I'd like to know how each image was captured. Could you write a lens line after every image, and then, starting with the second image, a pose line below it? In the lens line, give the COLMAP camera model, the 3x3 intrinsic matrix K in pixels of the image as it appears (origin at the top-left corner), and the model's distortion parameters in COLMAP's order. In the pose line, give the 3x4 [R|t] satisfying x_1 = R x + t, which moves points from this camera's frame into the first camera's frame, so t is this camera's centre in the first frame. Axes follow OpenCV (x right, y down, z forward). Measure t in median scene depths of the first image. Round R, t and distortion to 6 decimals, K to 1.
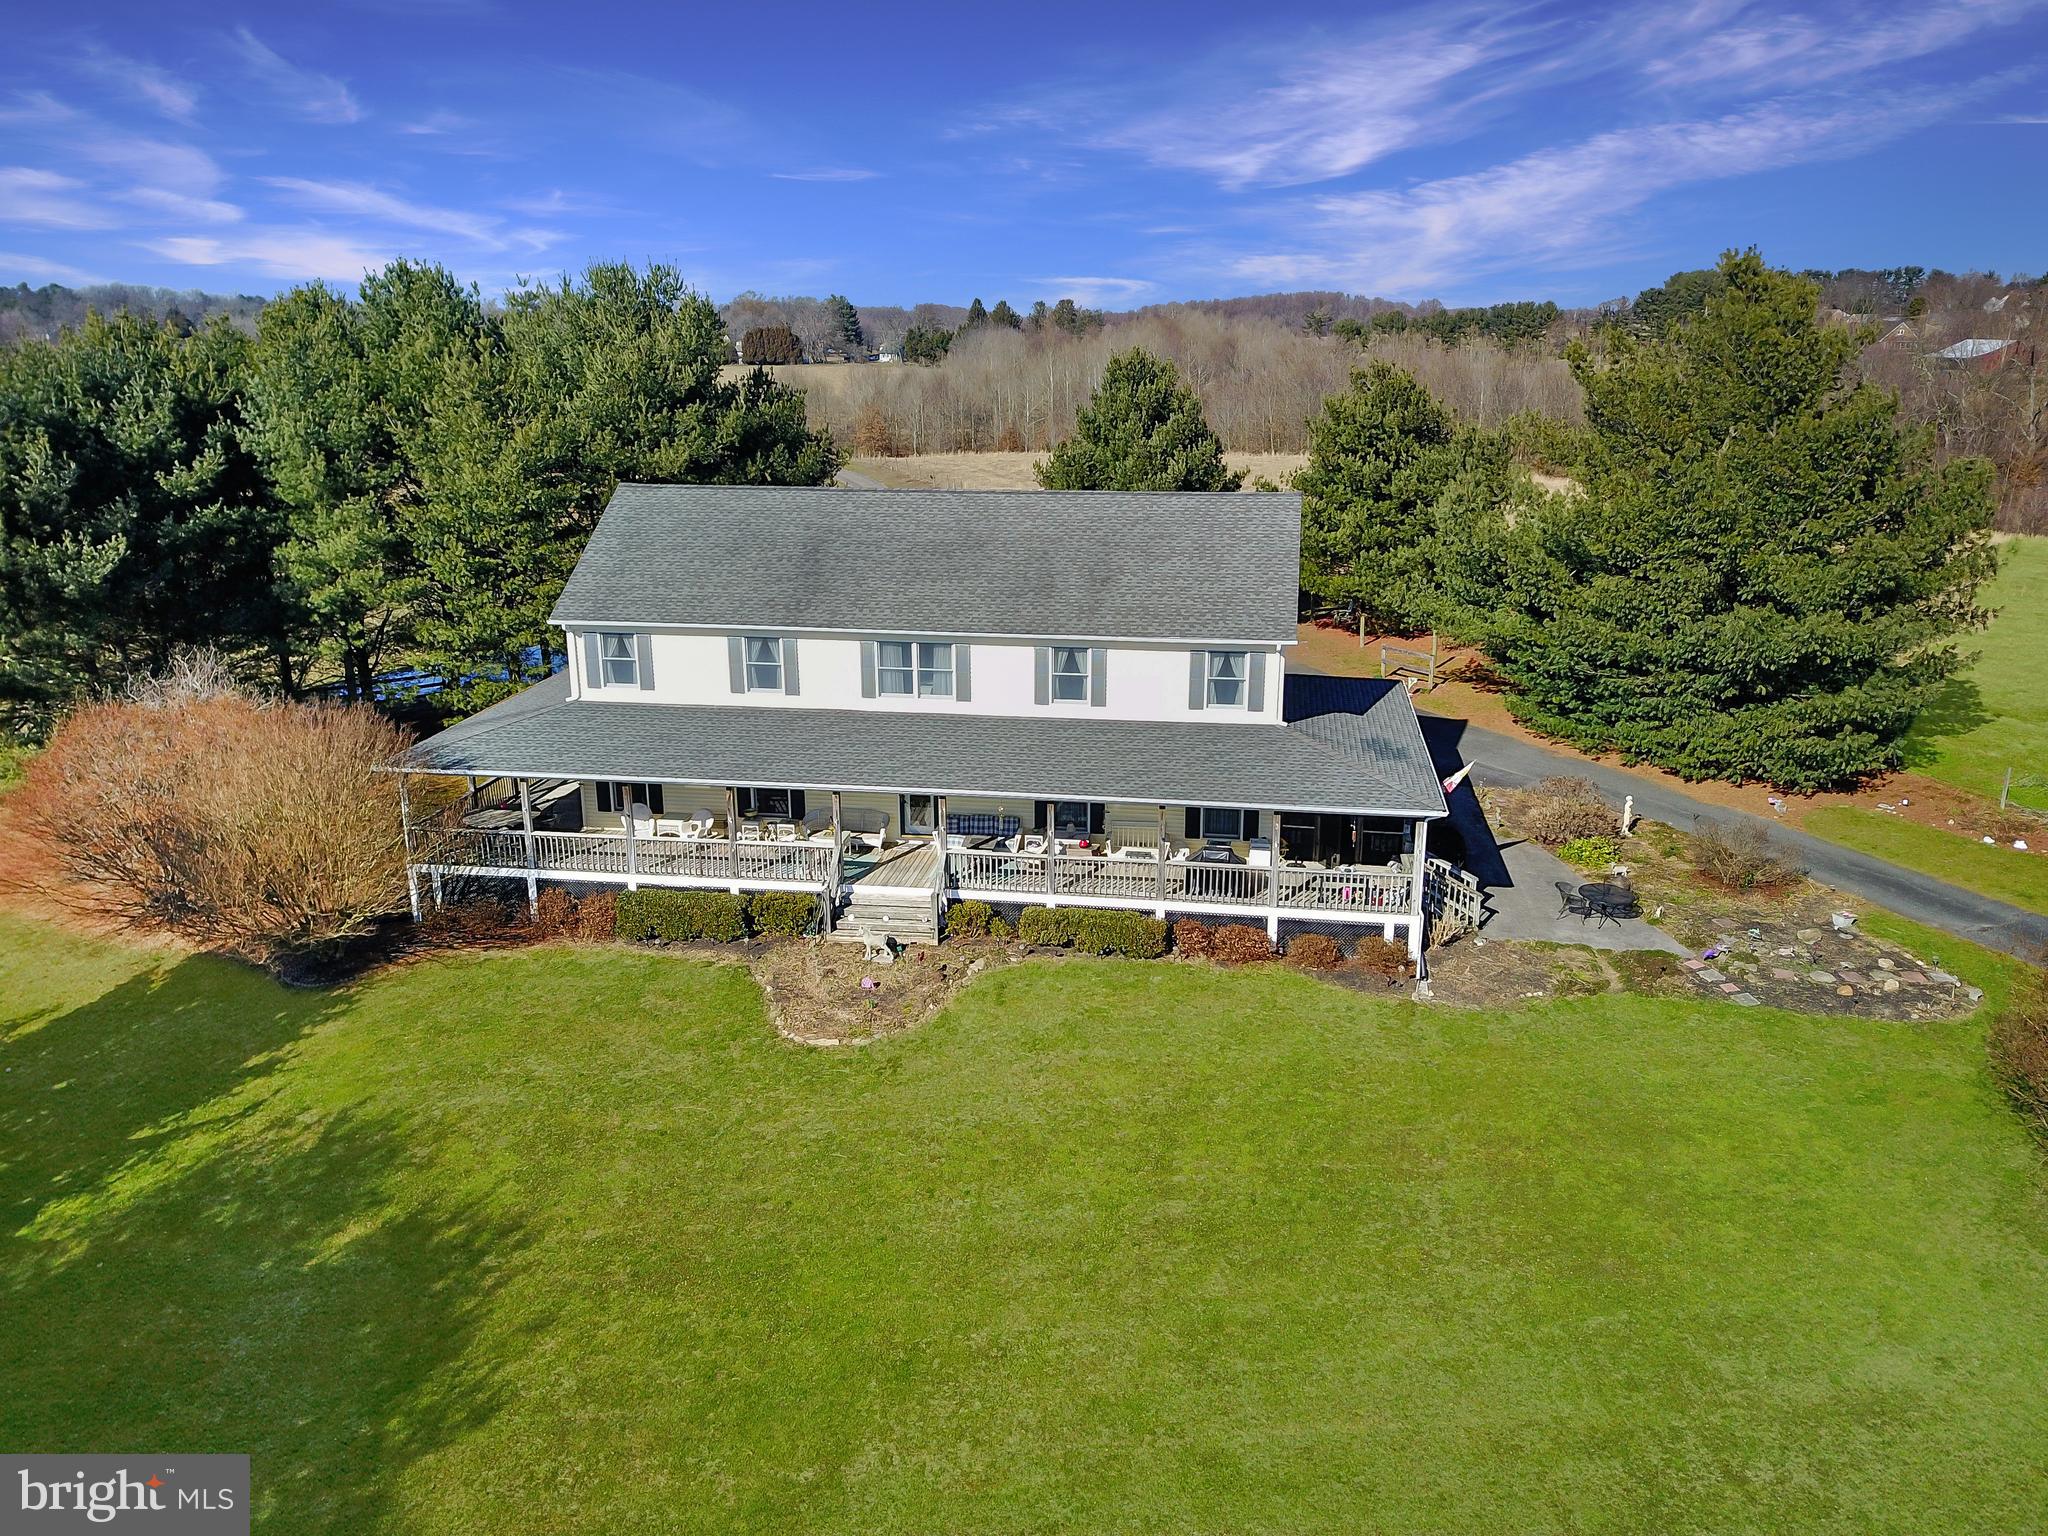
lens RADIAL K [[1549.4, 0, 1038.8], [0, 1549.4, 761.0], [0, 0, 1]] dist [0.019948, -0.024195]
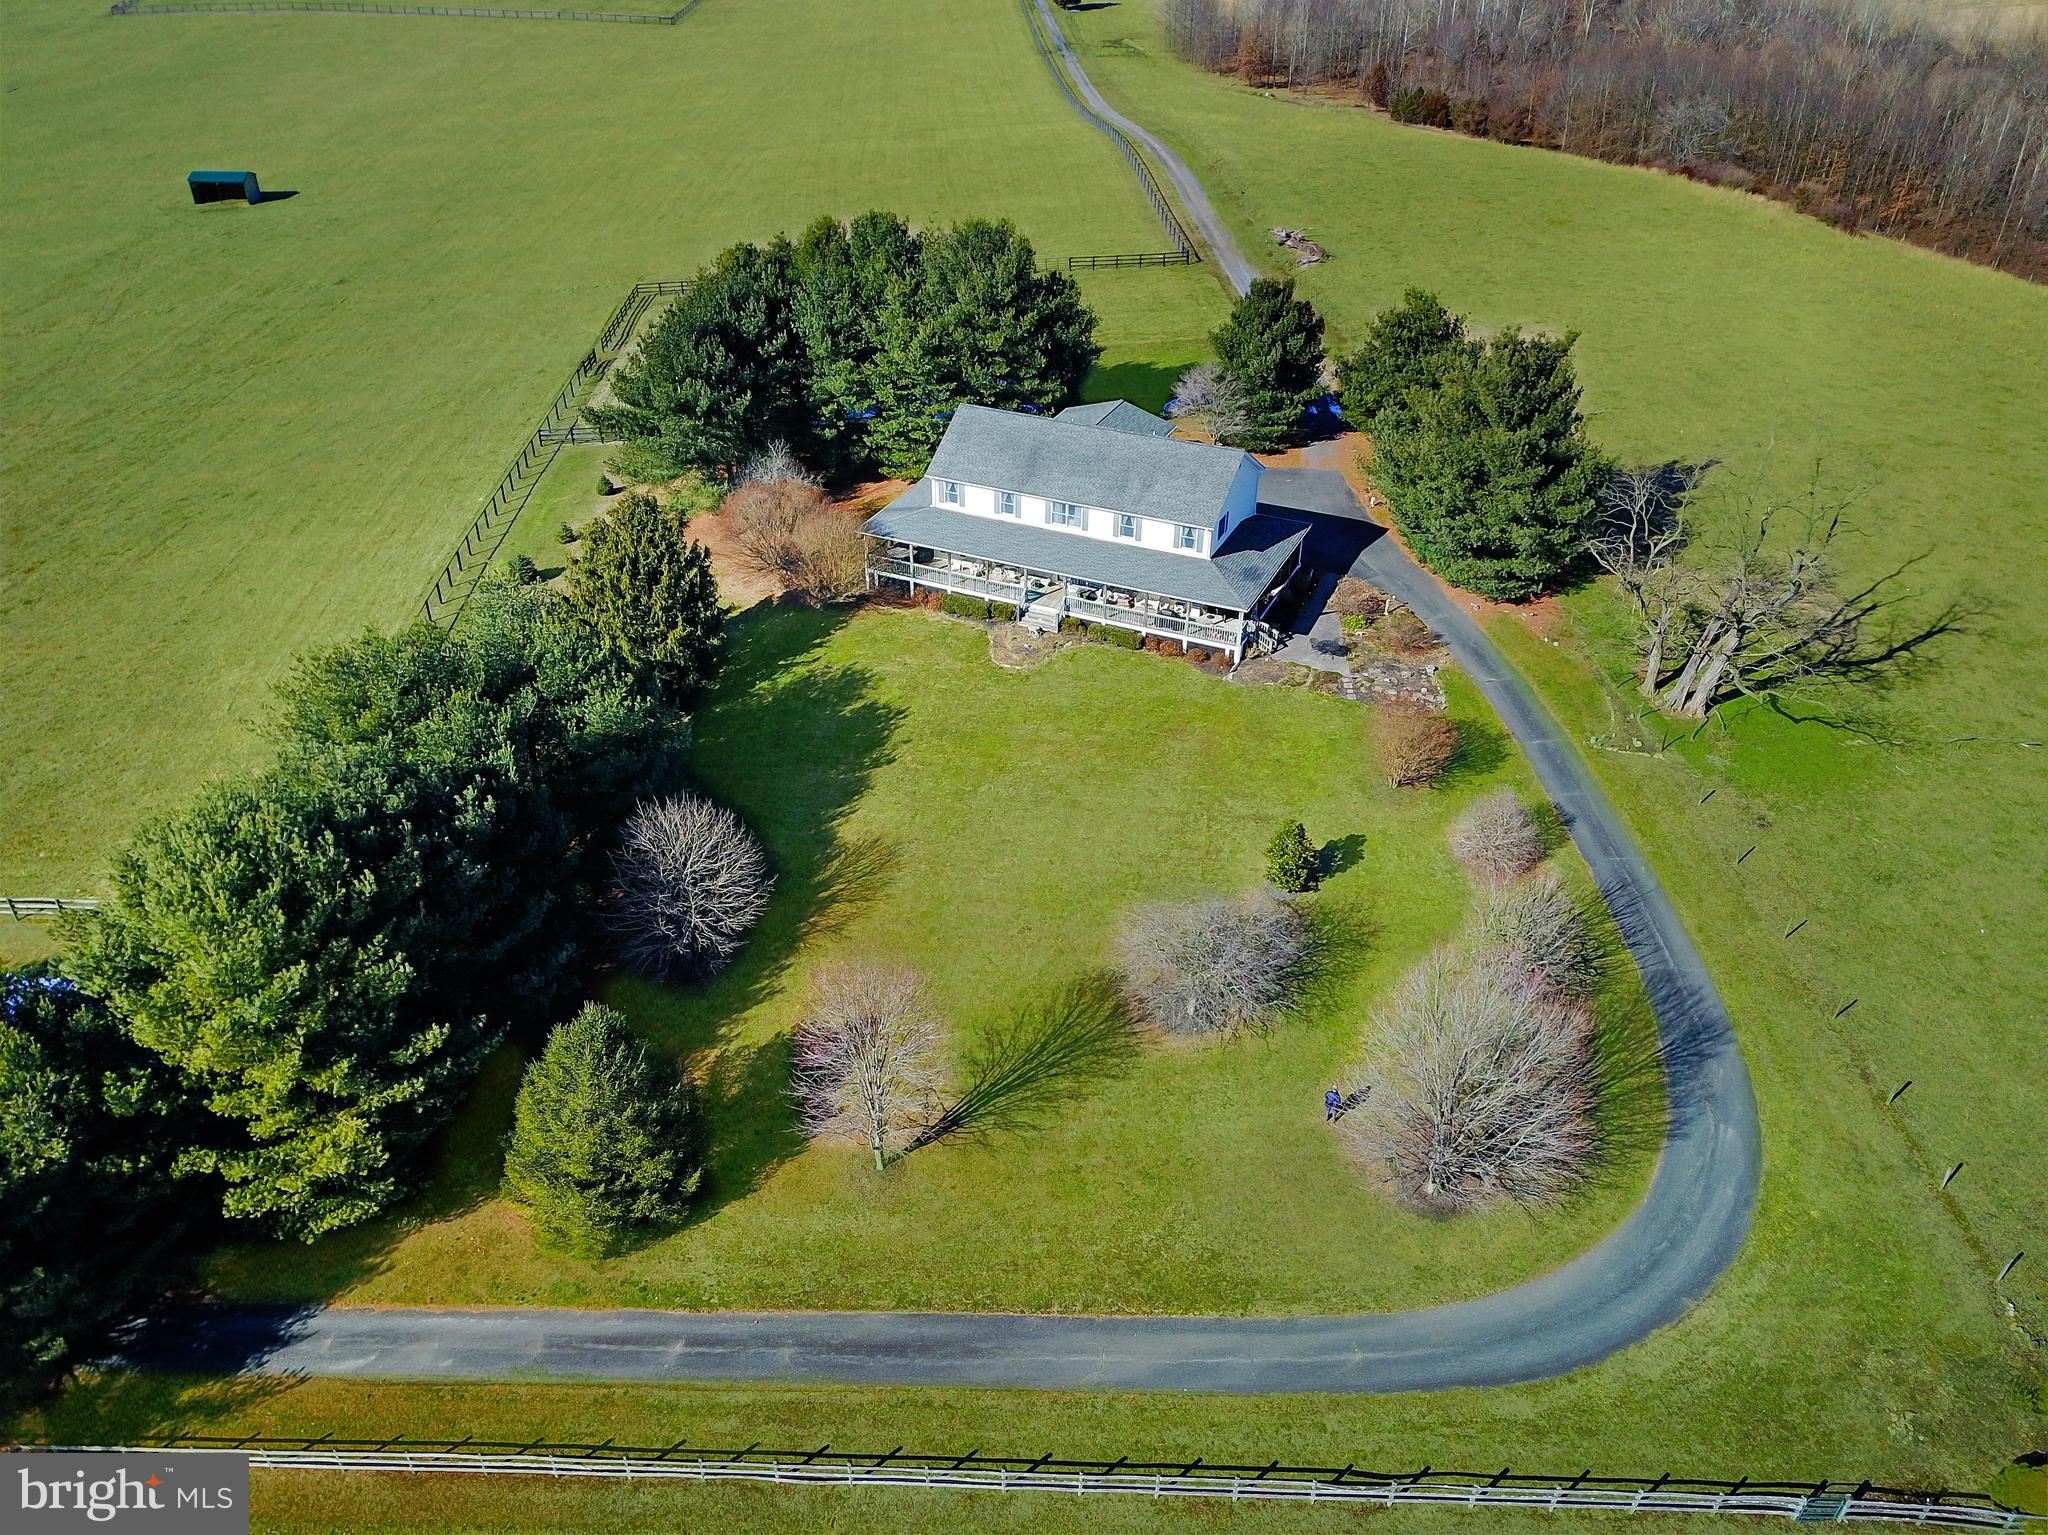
lens RADIAL K [[1549.4, 0, 1033.5], [0, 1549.4, 765.2], [0, 0, 1]] dist [0.019948, -0.024195]
pose [[0.963811, 0.153181, -0.218183, 0.465022], [-0.083204, 0.950398, 0.299701, -0.416529], [0.253270, -0.270701, 0.928749, -1.387336]]
